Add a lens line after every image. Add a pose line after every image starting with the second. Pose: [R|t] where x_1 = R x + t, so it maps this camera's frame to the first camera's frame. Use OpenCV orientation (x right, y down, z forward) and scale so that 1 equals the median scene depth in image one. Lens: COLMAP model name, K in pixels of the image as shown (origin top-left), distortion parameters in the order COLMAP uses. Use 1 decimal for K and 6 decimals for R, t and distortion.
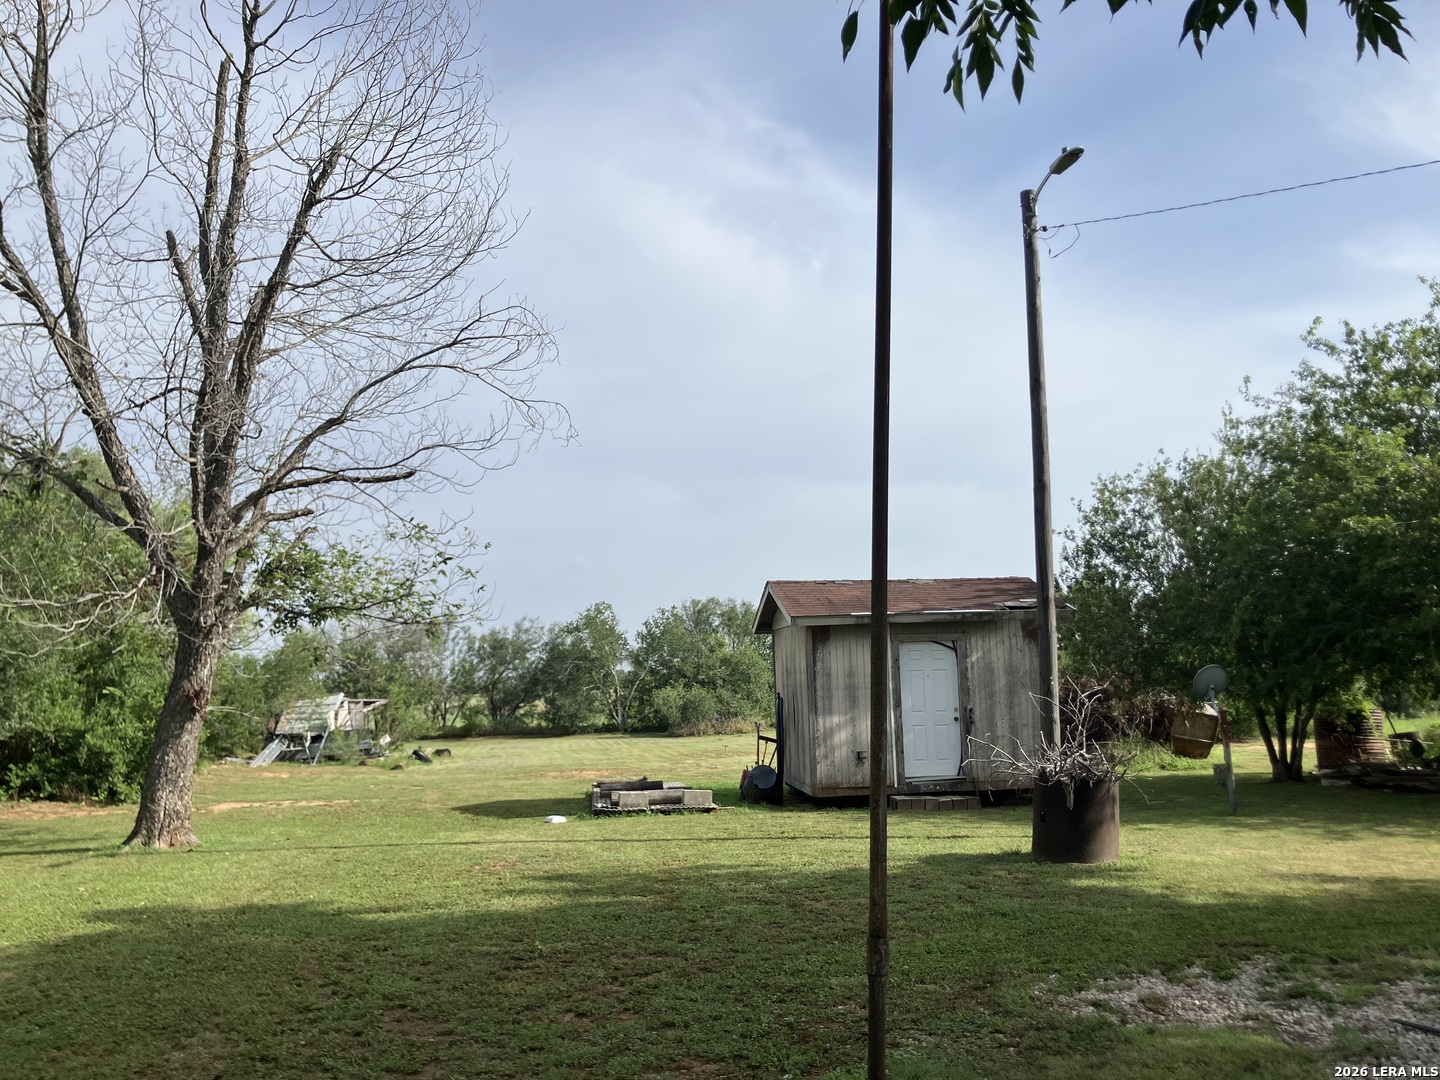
lens RADIAL K [[1199.3, 0, 725.5], [0, 1199.3, 541.8], [0, 0, 1]] dist [0.024701, -0.017416]
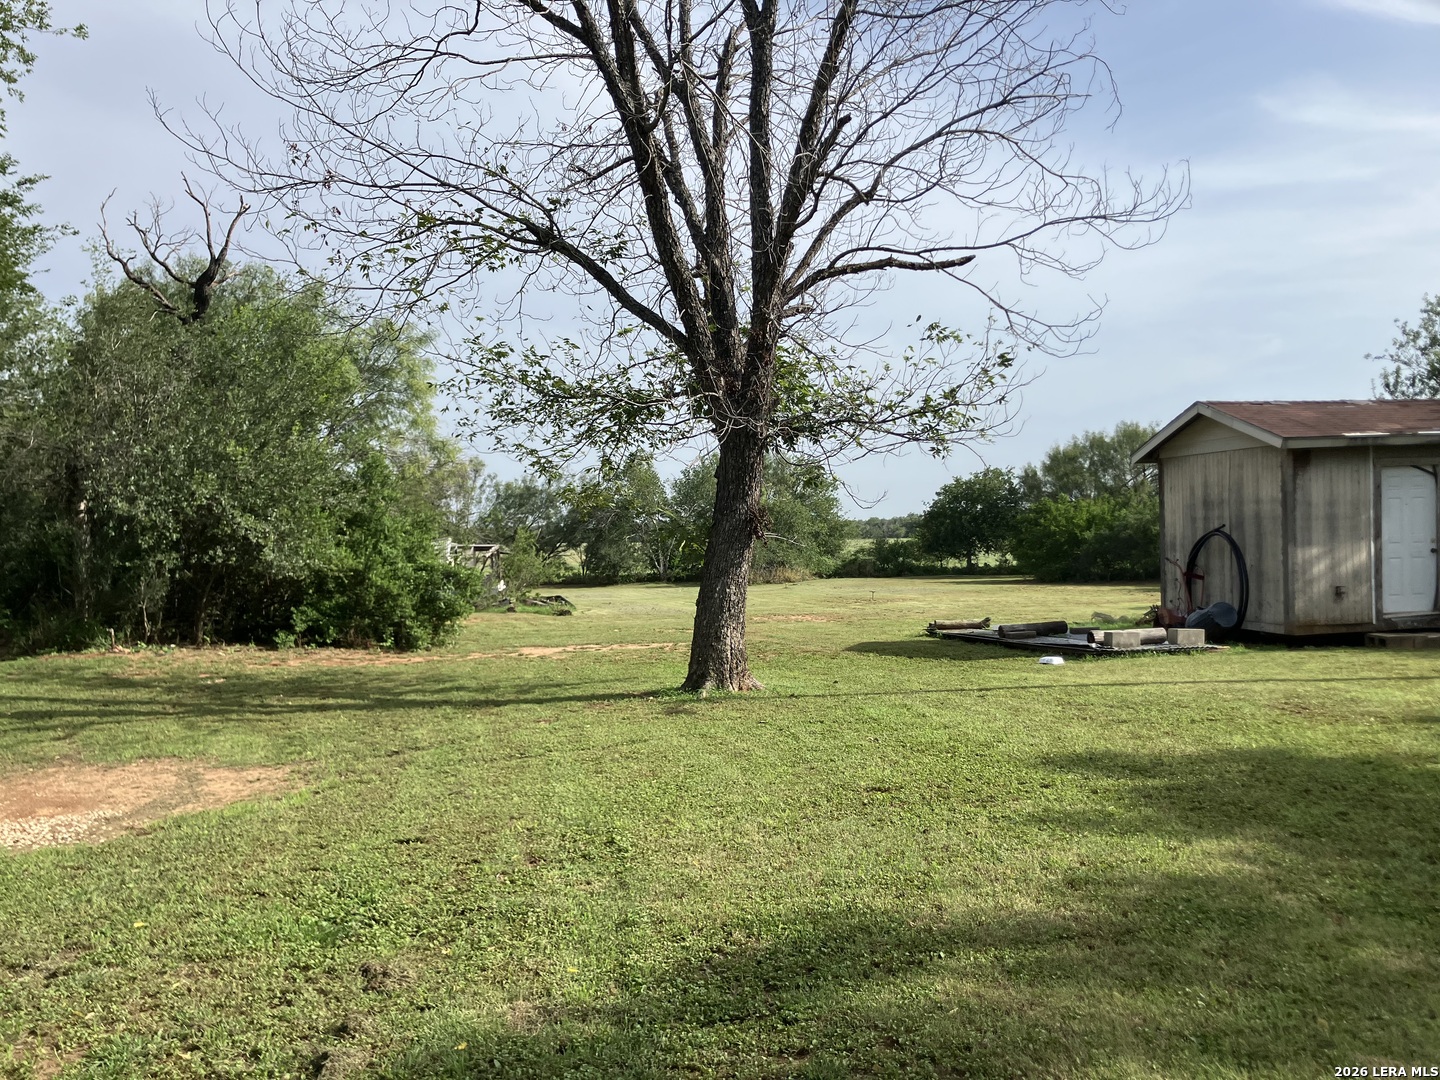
lens RADIAL K [[1199.3, 0, 715.6], [0, 1199.3, 543.4], [0, 0, 1]] dist [0.024701, -0.017416]
pose [[0.997855, -0.002148, 0.065425, -0.335323], [-0.005816, 0.992599, 0.121300, 0.026674], [-0.065201, -0.121420, 0.990457, 0.098992]]
